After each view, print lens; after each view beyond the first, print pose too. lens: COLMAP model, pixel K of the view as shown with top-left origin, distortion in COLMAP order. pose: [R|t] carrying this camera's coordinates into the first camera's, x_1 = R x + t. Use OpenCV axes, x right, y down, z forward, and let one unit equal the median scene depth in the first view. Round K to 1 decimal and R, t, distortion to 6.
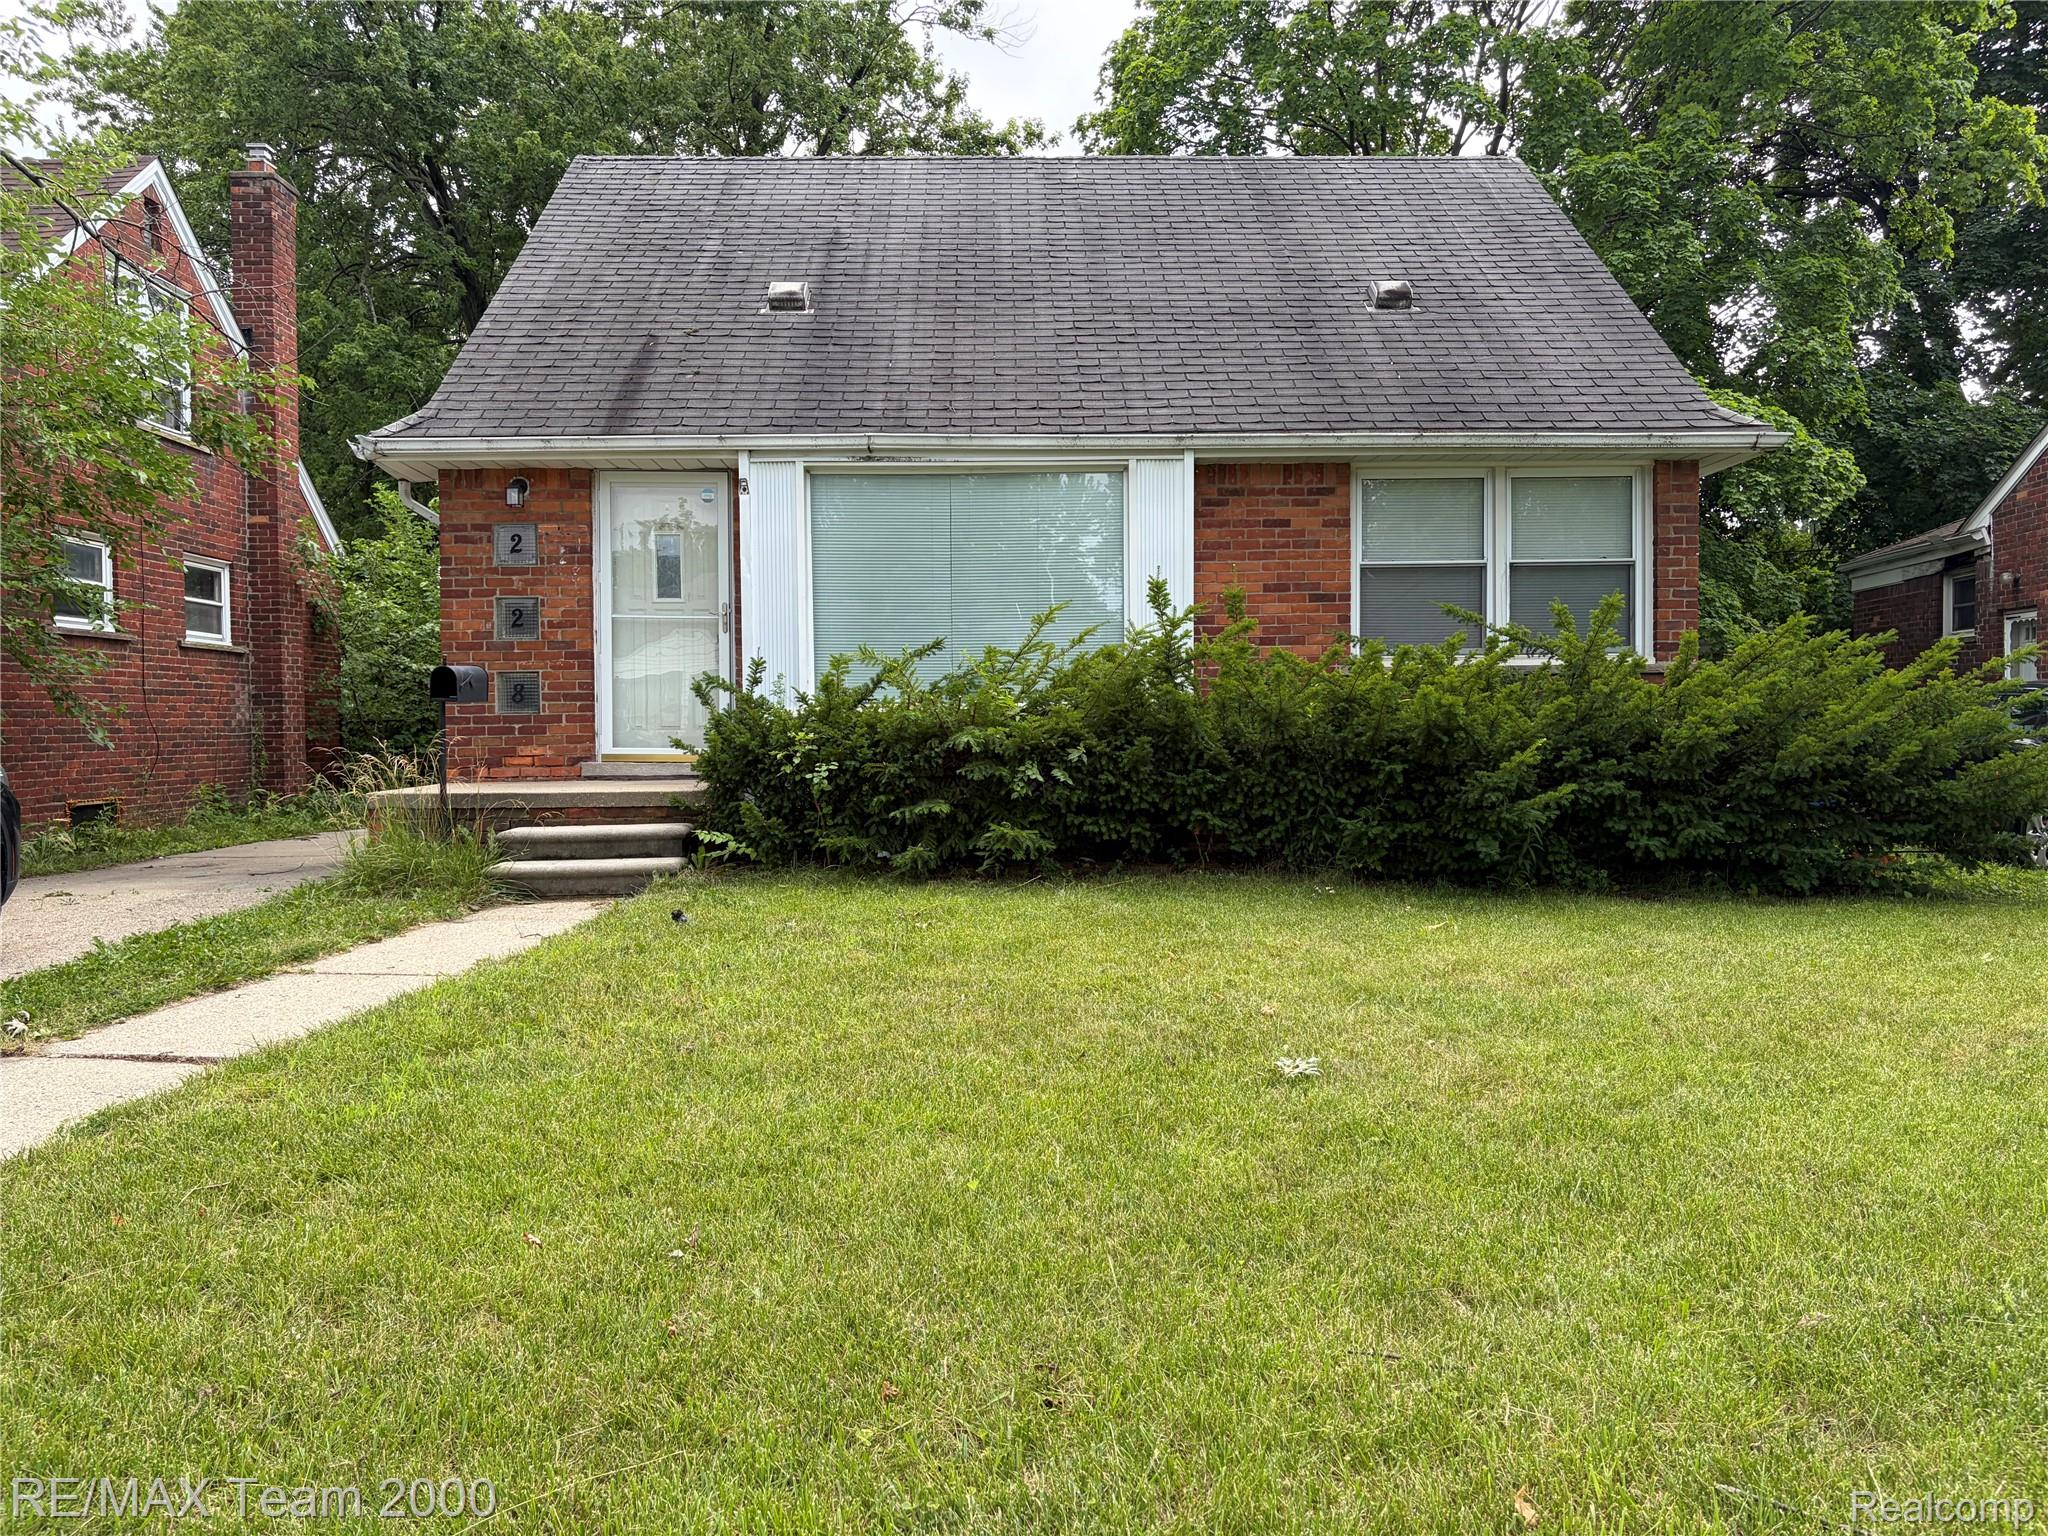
lens RADIAL K [[1567.2, 0, 1020.7], [0, 1567.2, 722.0], [0, 0, 1]] dist [0.031391, -0.070421]
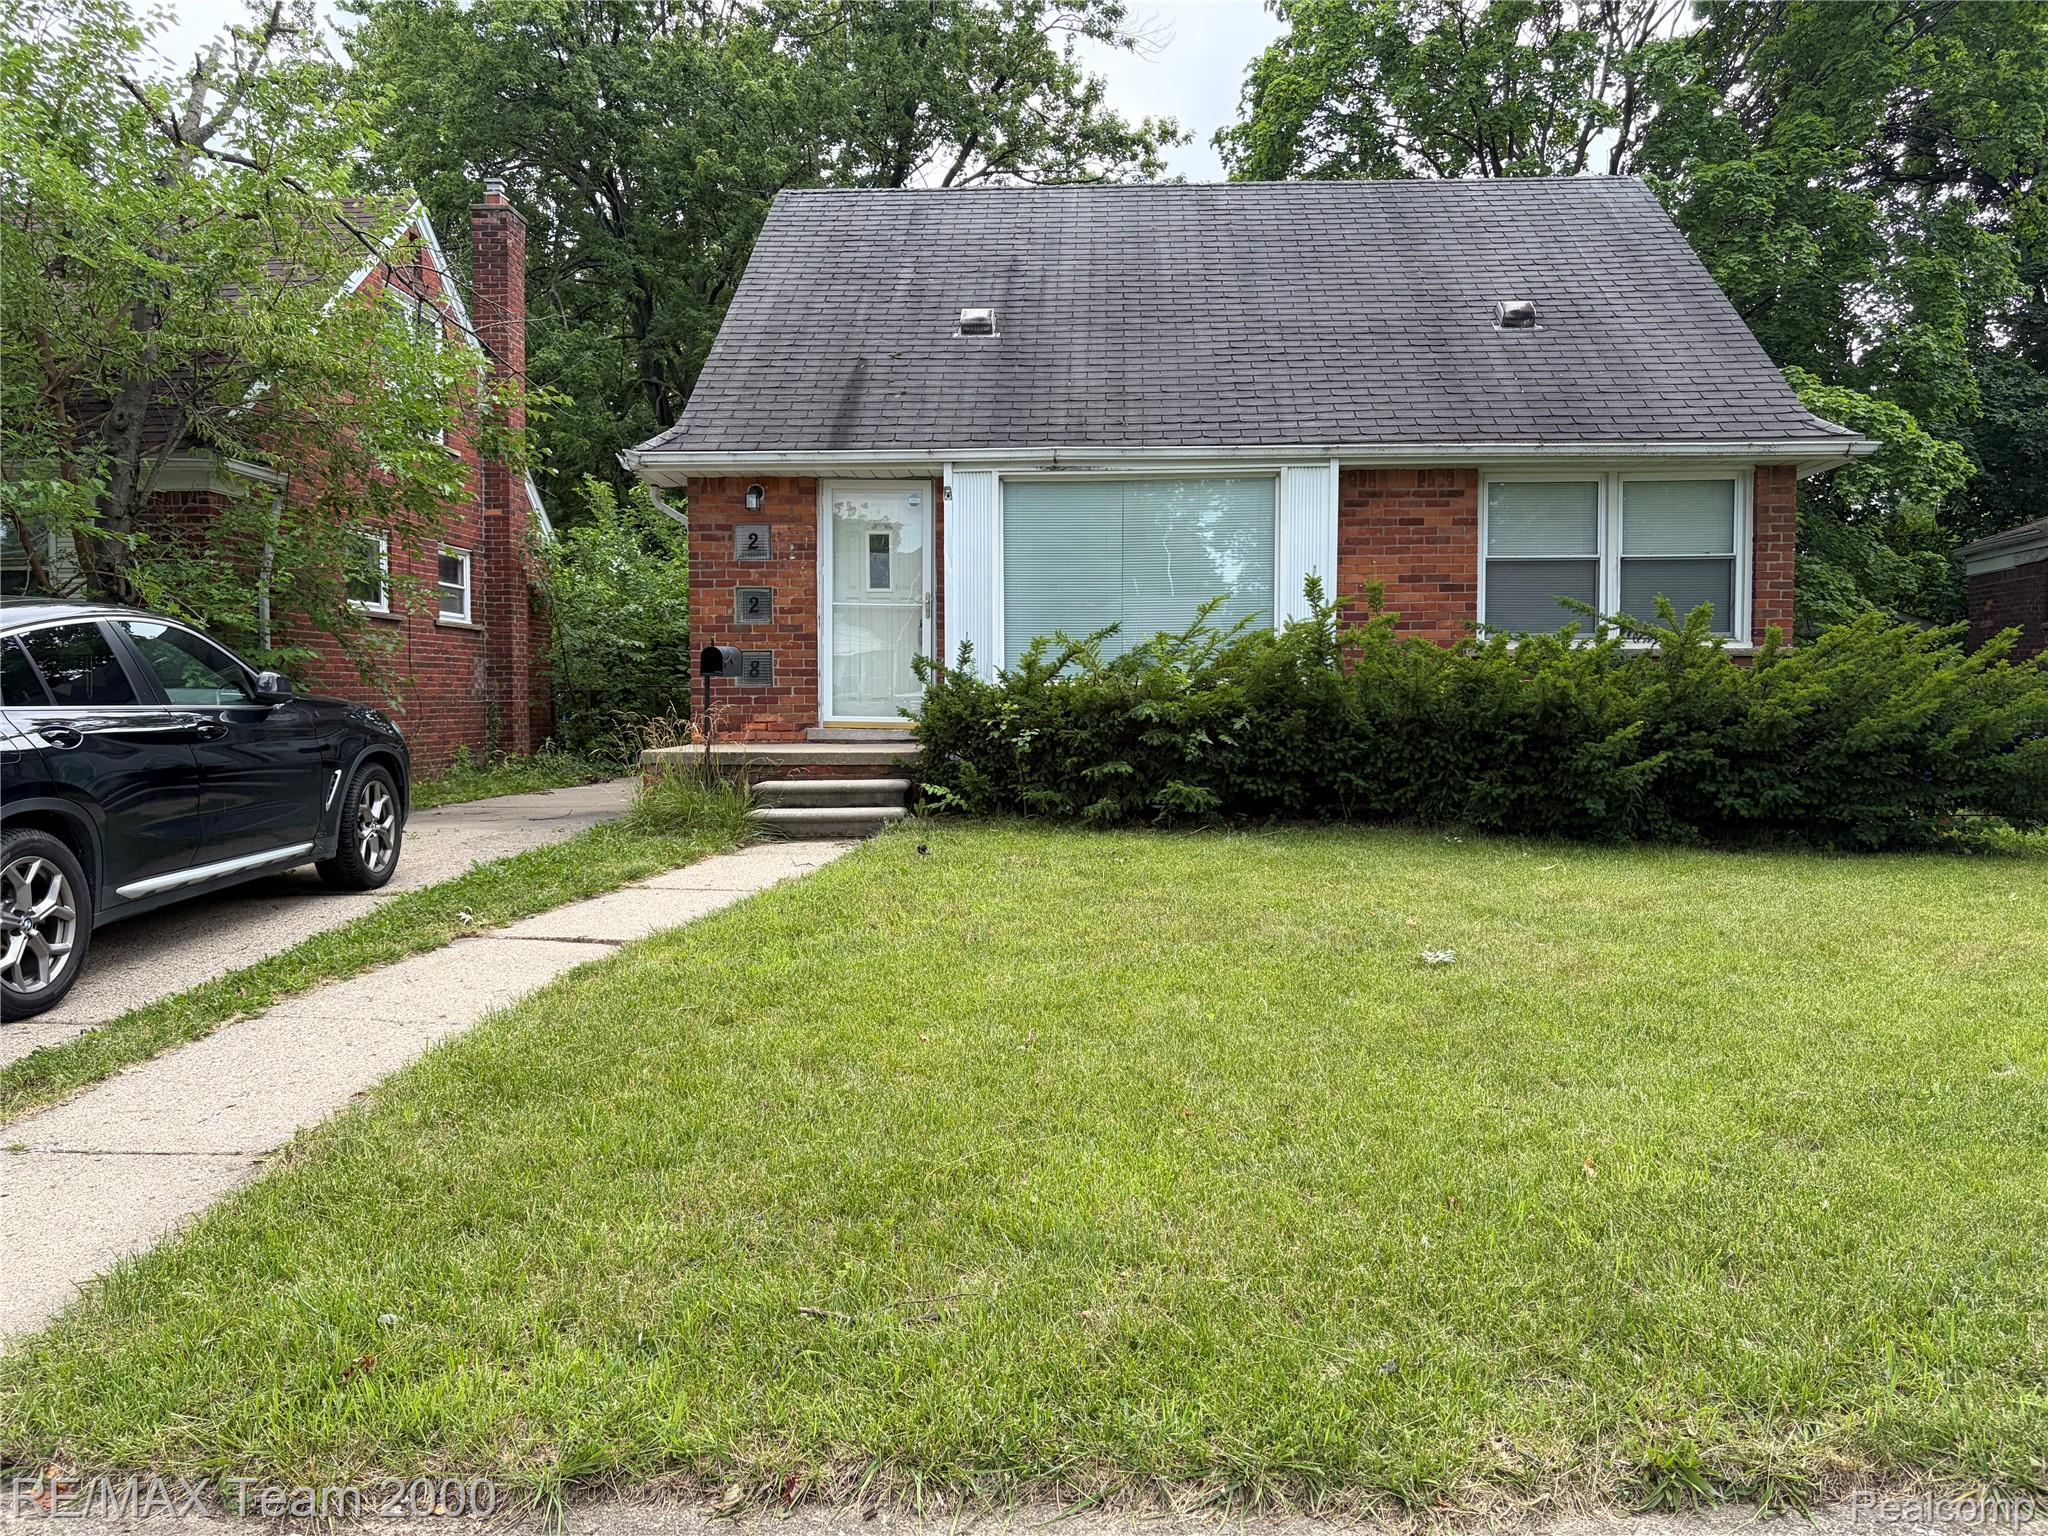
lens RADIAL K [[1567.2, 0, 1020.7], [0, 1567.2, 722.0], [0, 0, 1]] dist [0.031391, -0.070421]
pose [[0.997468, 0.008304, -0.070630, -0.037644], [-0.007141, 0.999835, 0.016699, 0.000593], [0.070757, -0.016152, 0.997363, -0.156818]]
